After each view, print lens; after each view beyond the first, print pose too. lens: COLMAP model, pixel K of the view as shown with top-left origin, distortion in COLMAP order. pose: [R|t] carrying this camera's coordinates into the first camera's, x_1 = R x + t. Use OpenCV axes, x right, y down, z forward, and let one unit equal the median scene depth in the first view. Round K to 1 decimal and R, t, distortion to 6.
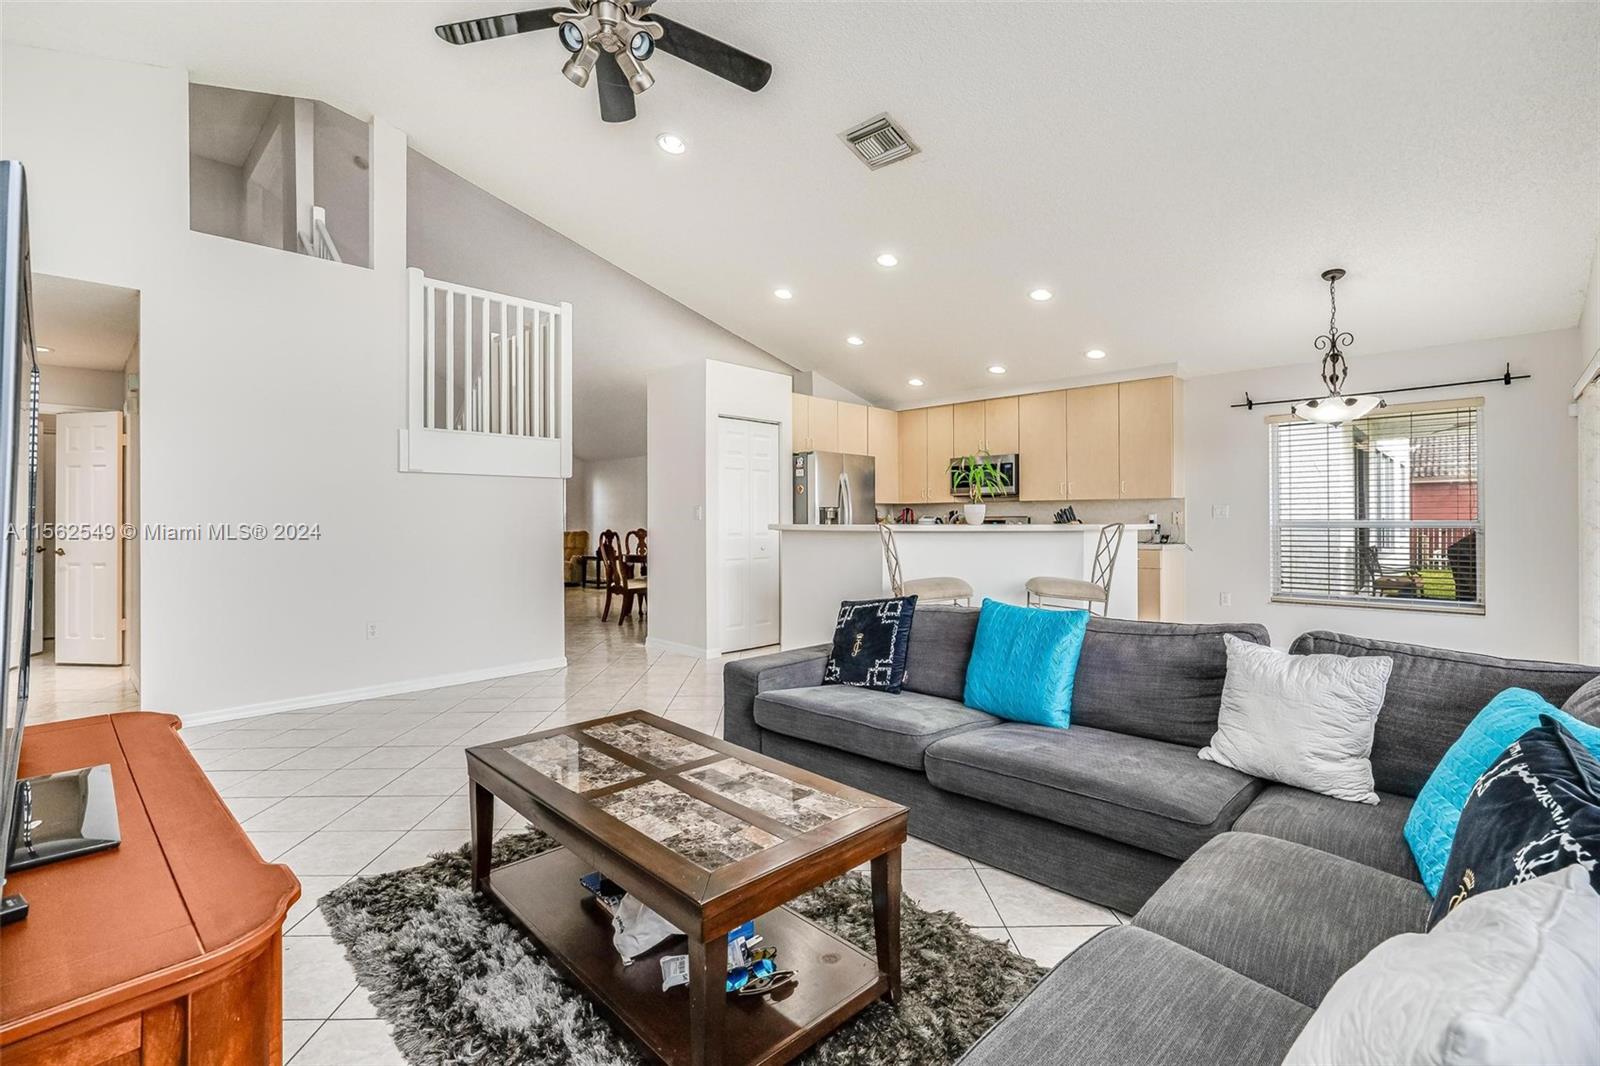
lens RADIAL K [[701.9, 0, 801.5], [0, 701.9, 510.0], [0, 0, 1]] dist [-0.000397, -0.000050]
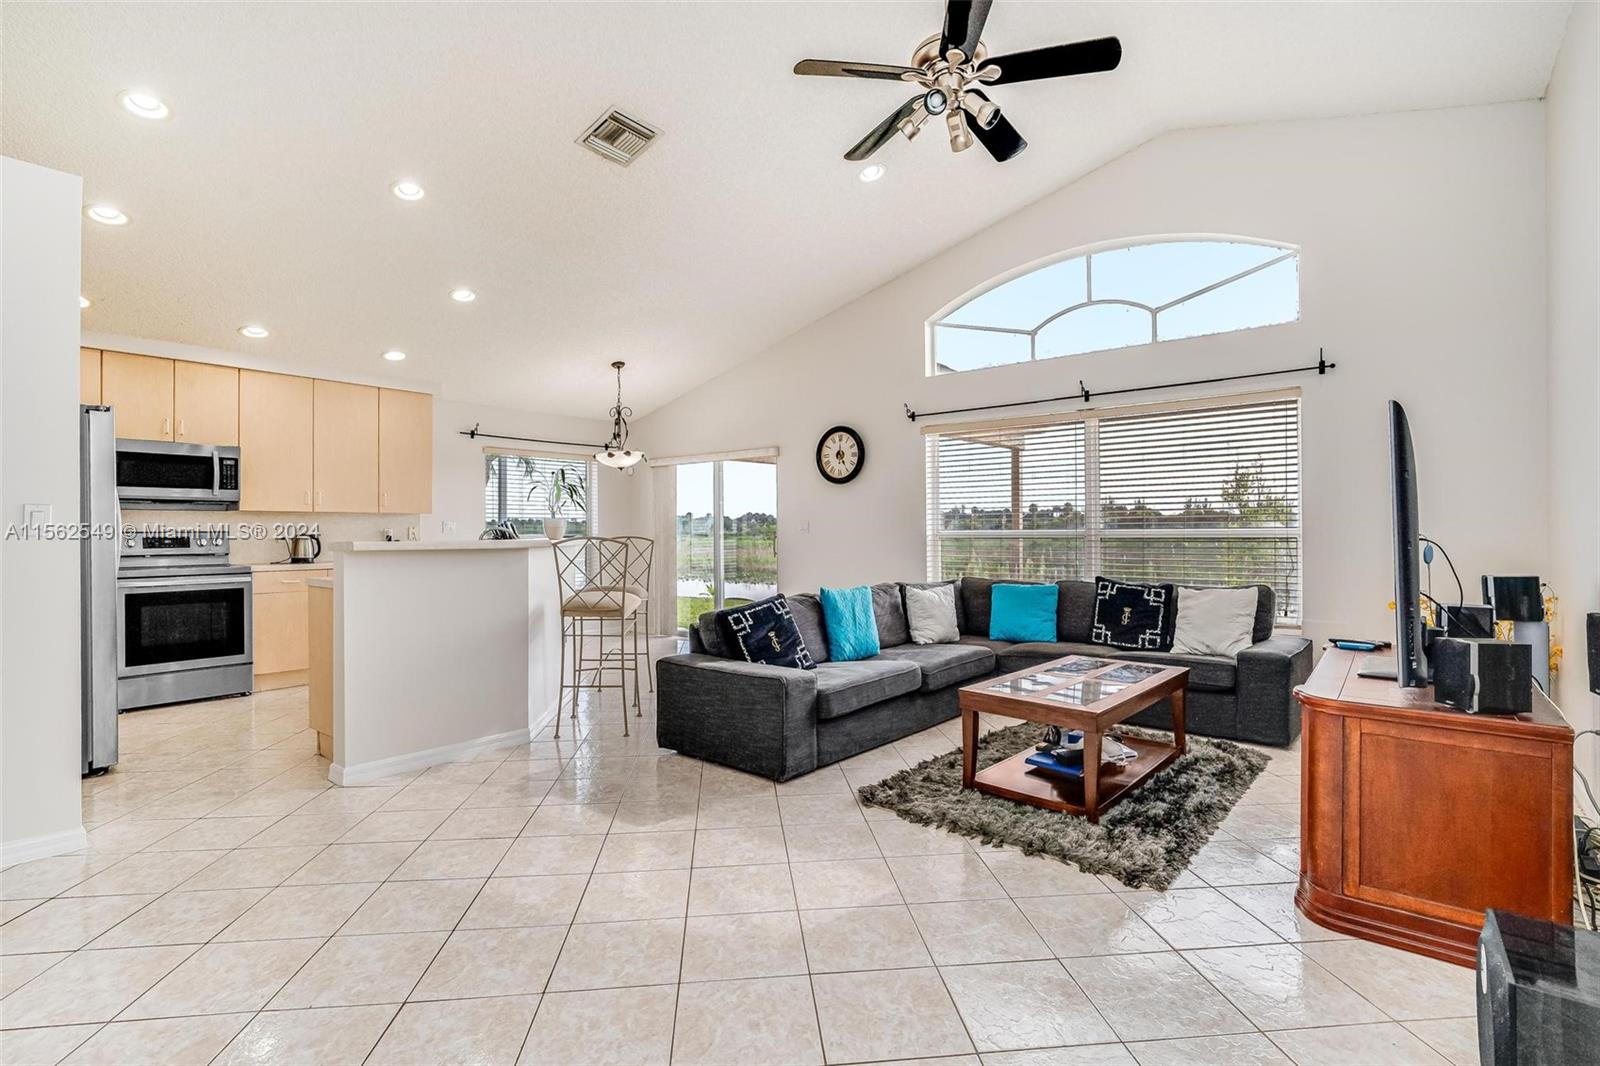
lens RADIAL K [[760.8, 0, 800.0], [0, 760.8, 533.0], [0, 0, 1]] dist [0.006667, 0.000102]
pose [[-0.093386, 0.000611, 0.995630, -0.611279], [0.001065, 0.999999, -0.000514, 0.012172], [-0.995629, 0.001012, -0.093386, 0.546734]]
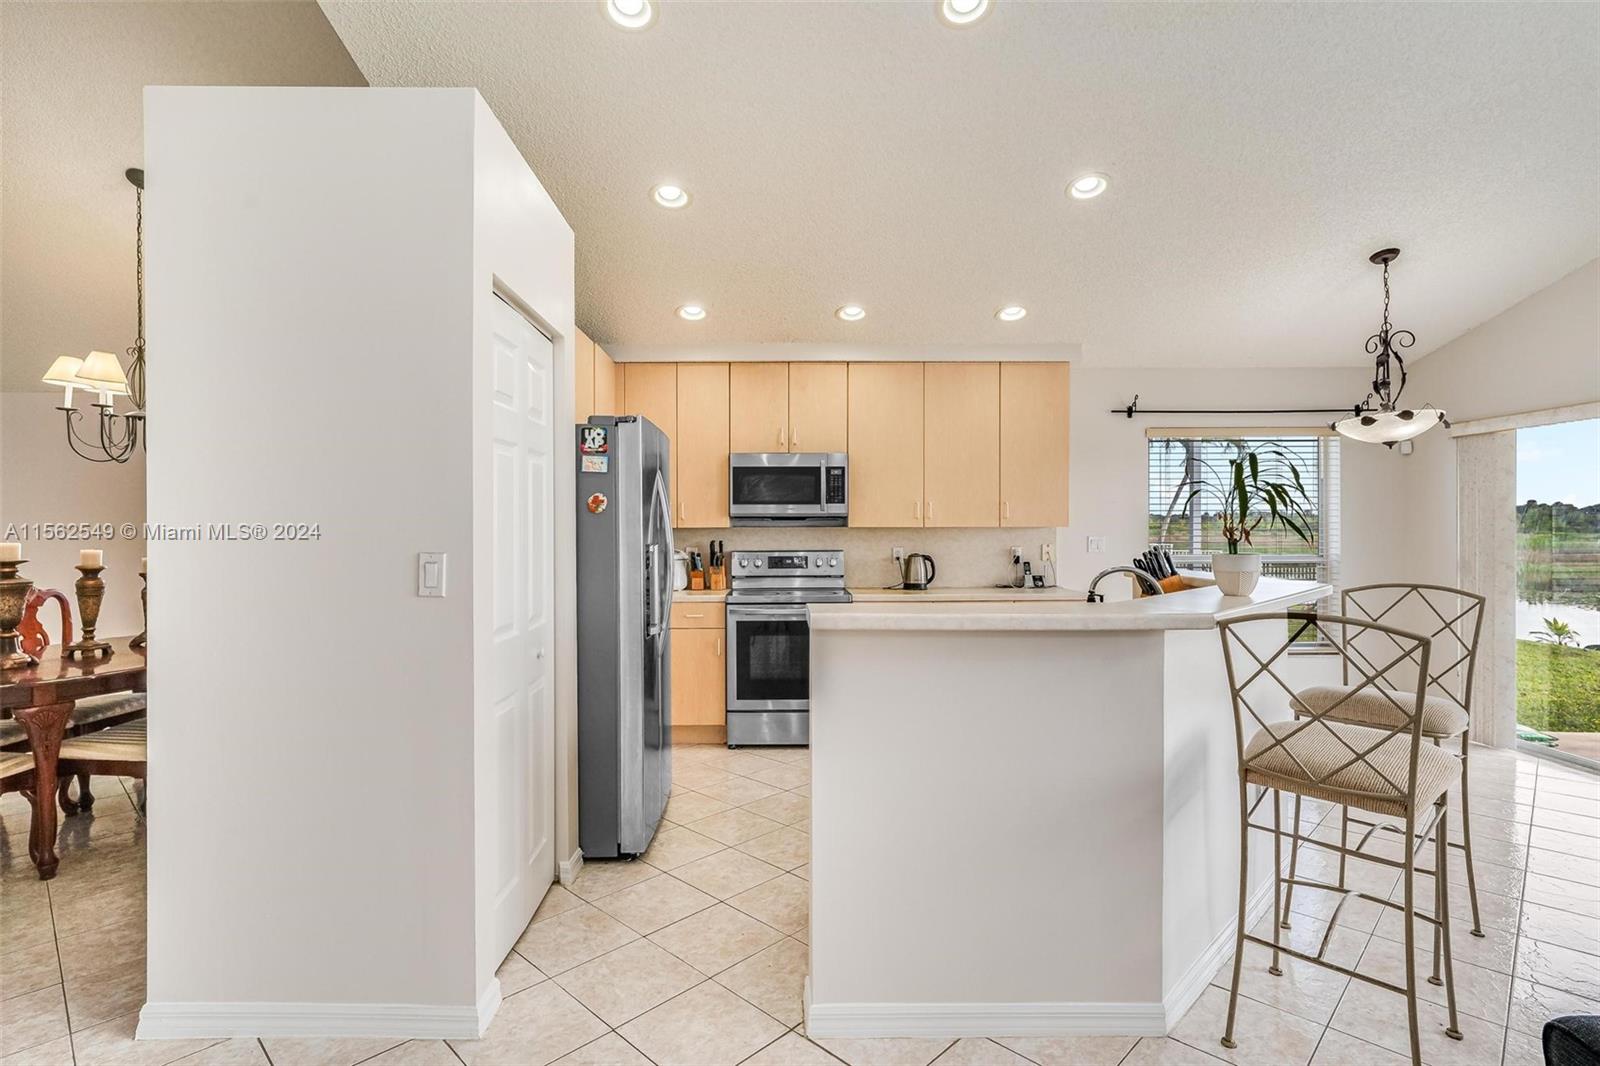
lens RADIAL K [[788.8, 0, 784.4], [0, 788.8, 527.9], [0, 0, 1]] dist [0.000354, -0.000319]
pose [[0.704788, 0.000417, 0.709418, -0.264913], [-0.002111, 0.999997, 0.001510, -0.016054], [-0.709415, -0.002562, 0.704786, 0.602760]]
